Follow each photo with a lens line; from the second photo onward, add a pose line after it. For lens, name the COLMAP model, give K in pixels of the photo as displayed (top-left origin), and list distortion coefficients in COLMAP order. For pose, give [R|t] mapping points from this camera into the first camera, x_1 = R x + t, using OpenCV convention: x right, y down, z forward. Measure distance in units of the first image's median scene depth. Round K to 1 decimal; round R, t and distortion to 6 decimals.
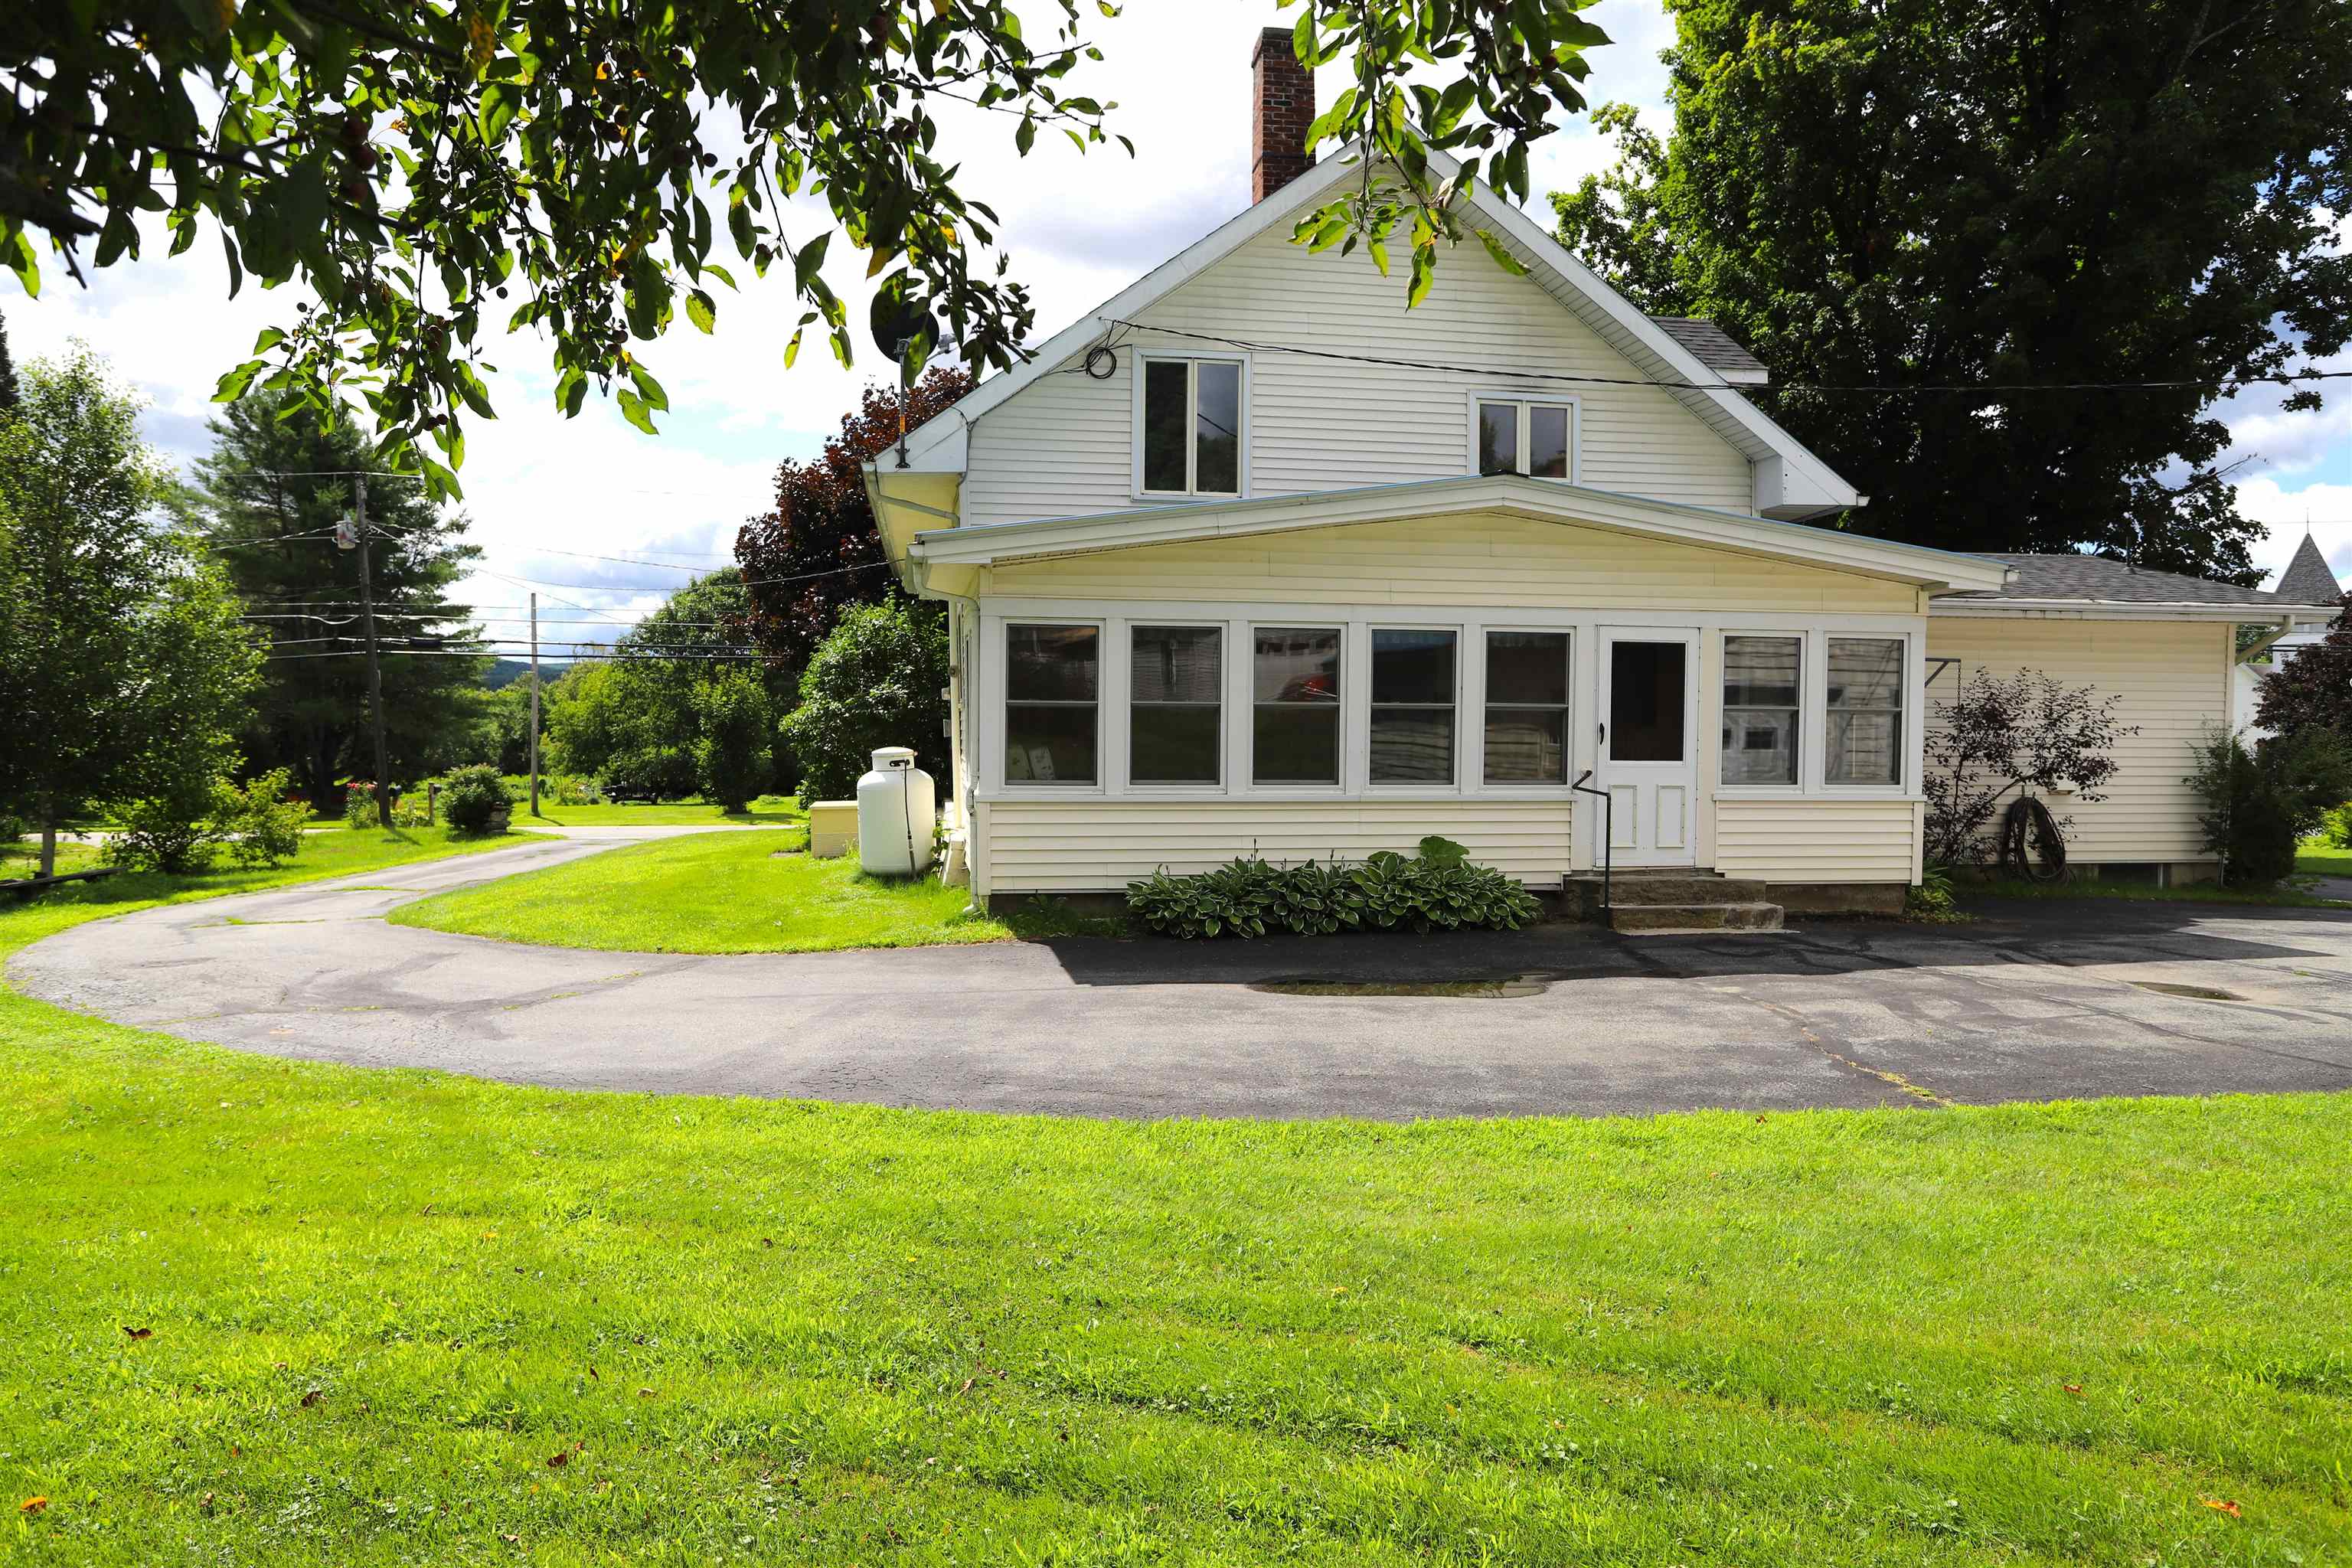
lens RADIAL K [[1584.9, 0, 1181.2], [0, 1584.9, 783.2], [0, 0, 1]] dist [0.000312, 0.006179]
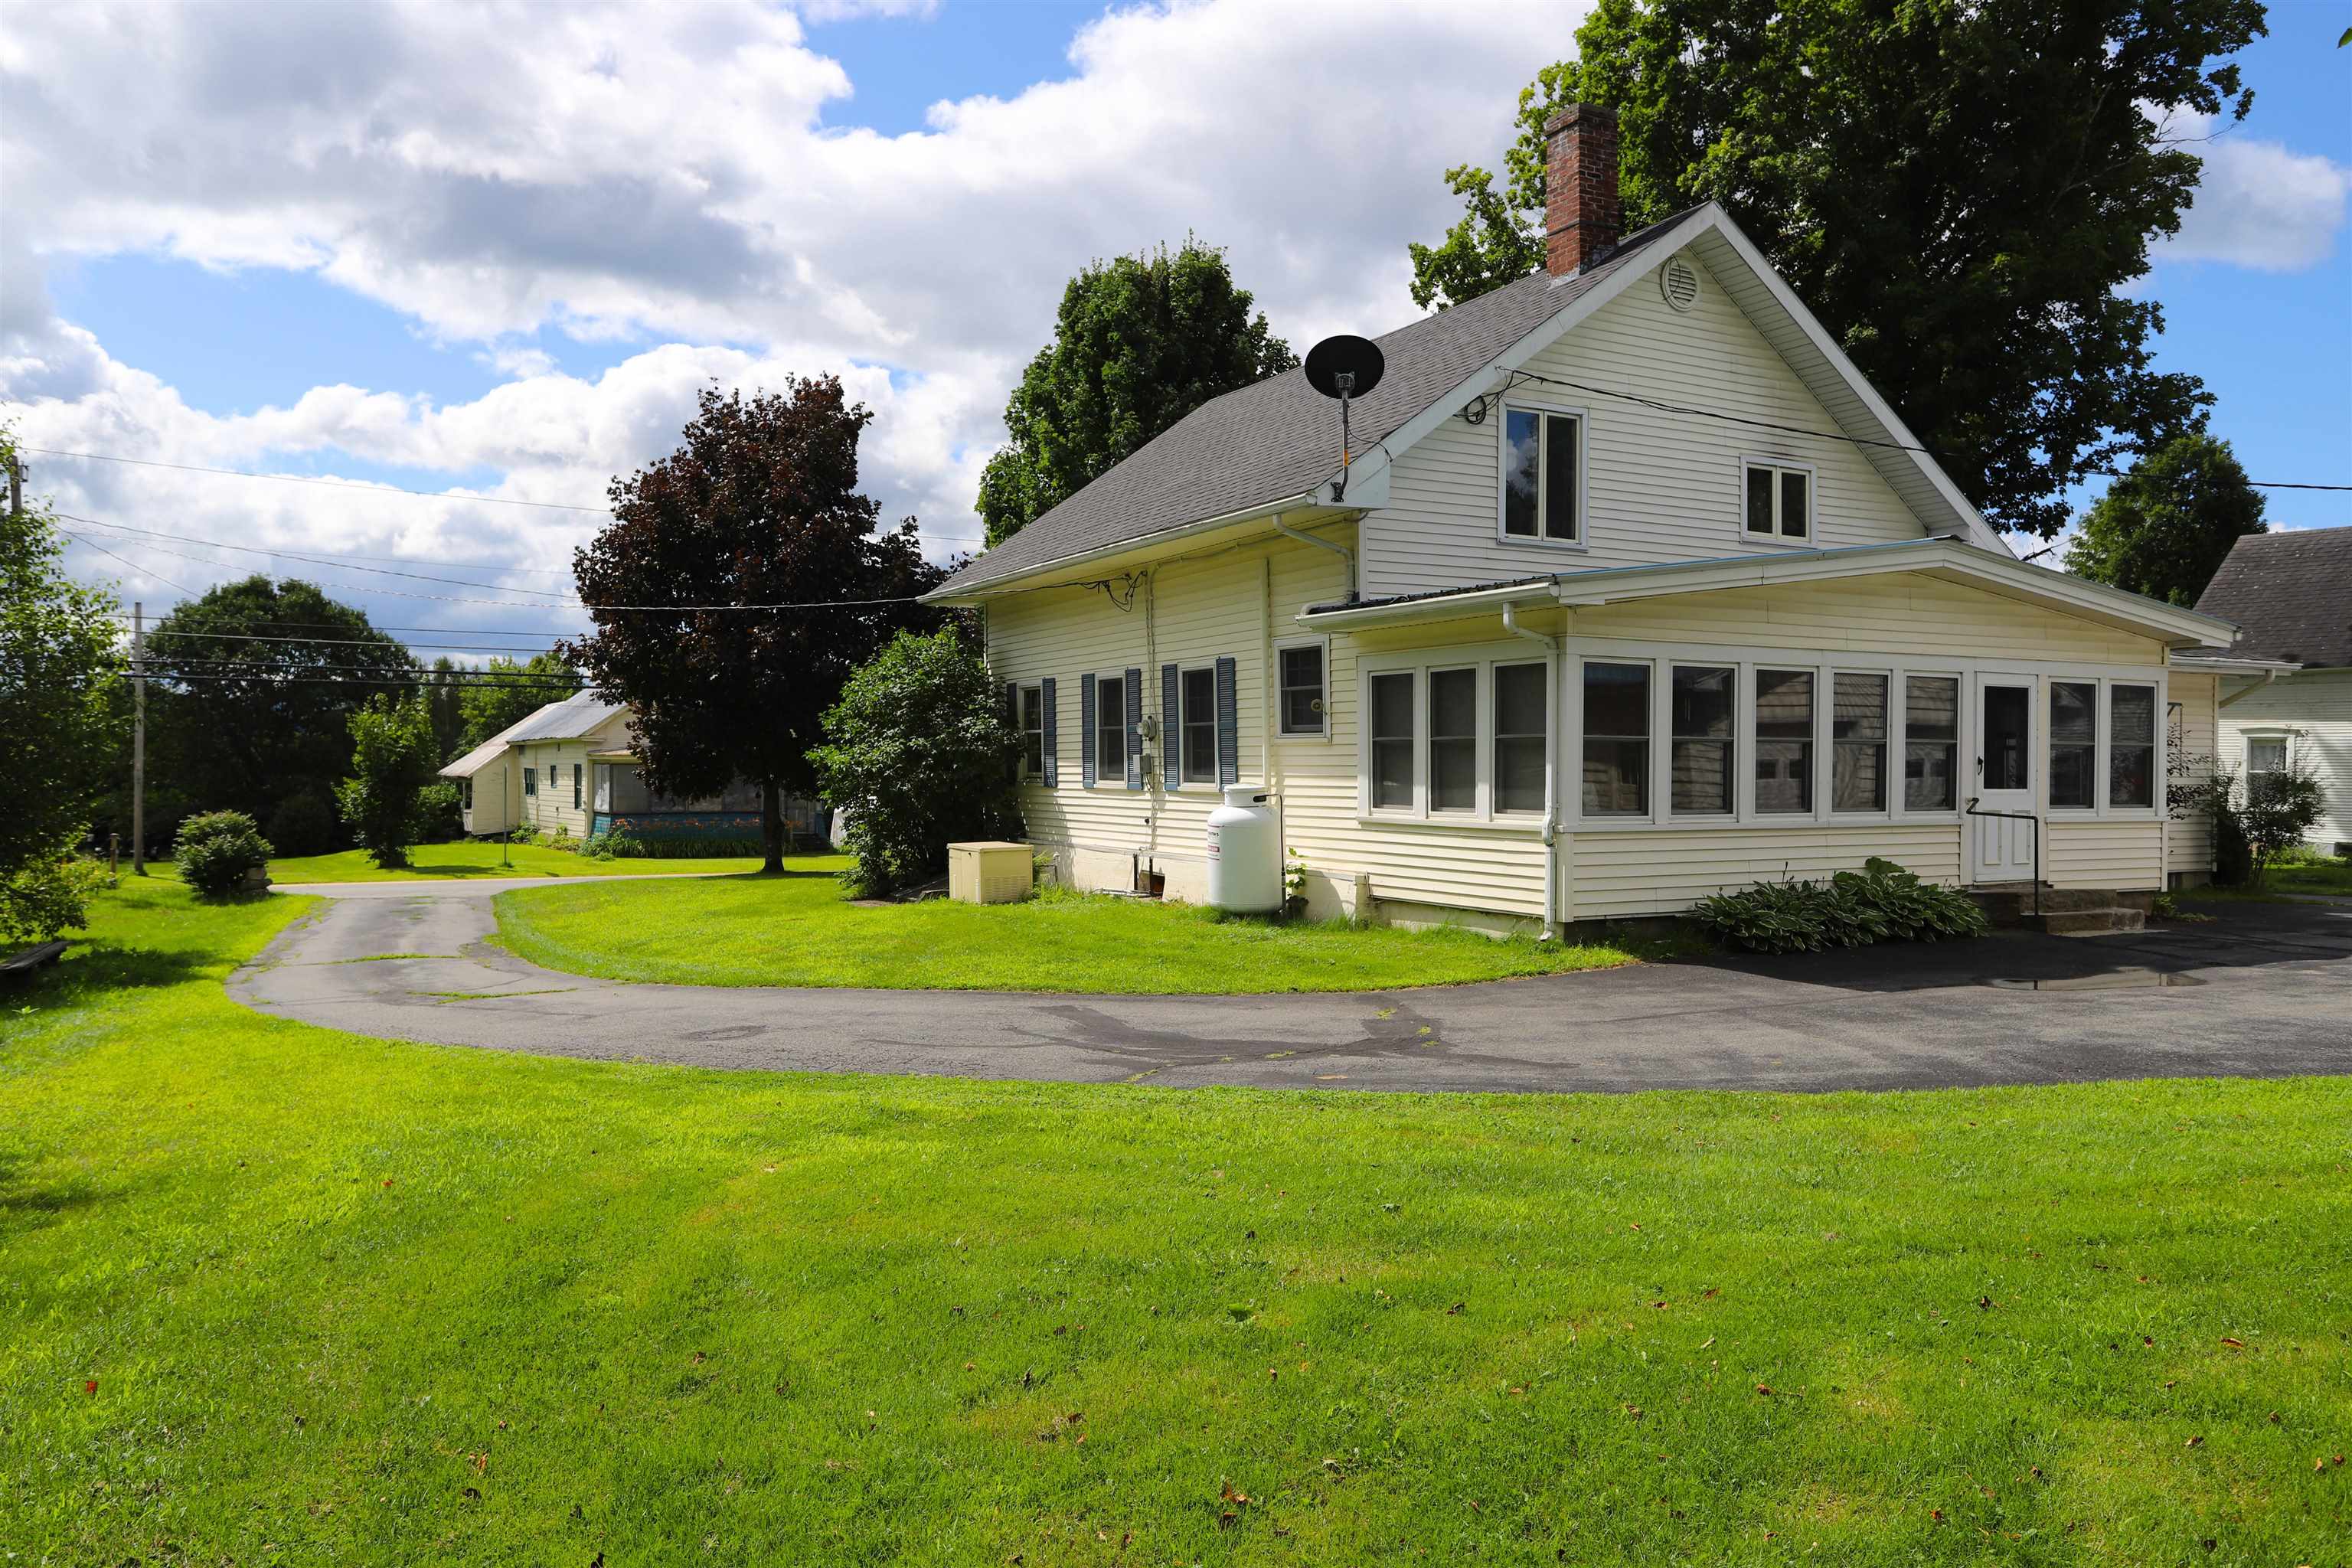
lens RADIAL K [[1680.2, 0, 1170.6], [0, 1680.2, 775.8], [0, 0, 1]] dist [0.009399, 0.004352]
pose [[0.947077, -0.005782, 0.320953, -0.656684], [0.014875, 0.999554, -0.025888, -0.000812], [-0.320660, 0.029293, 0.946741, 0.030847]]
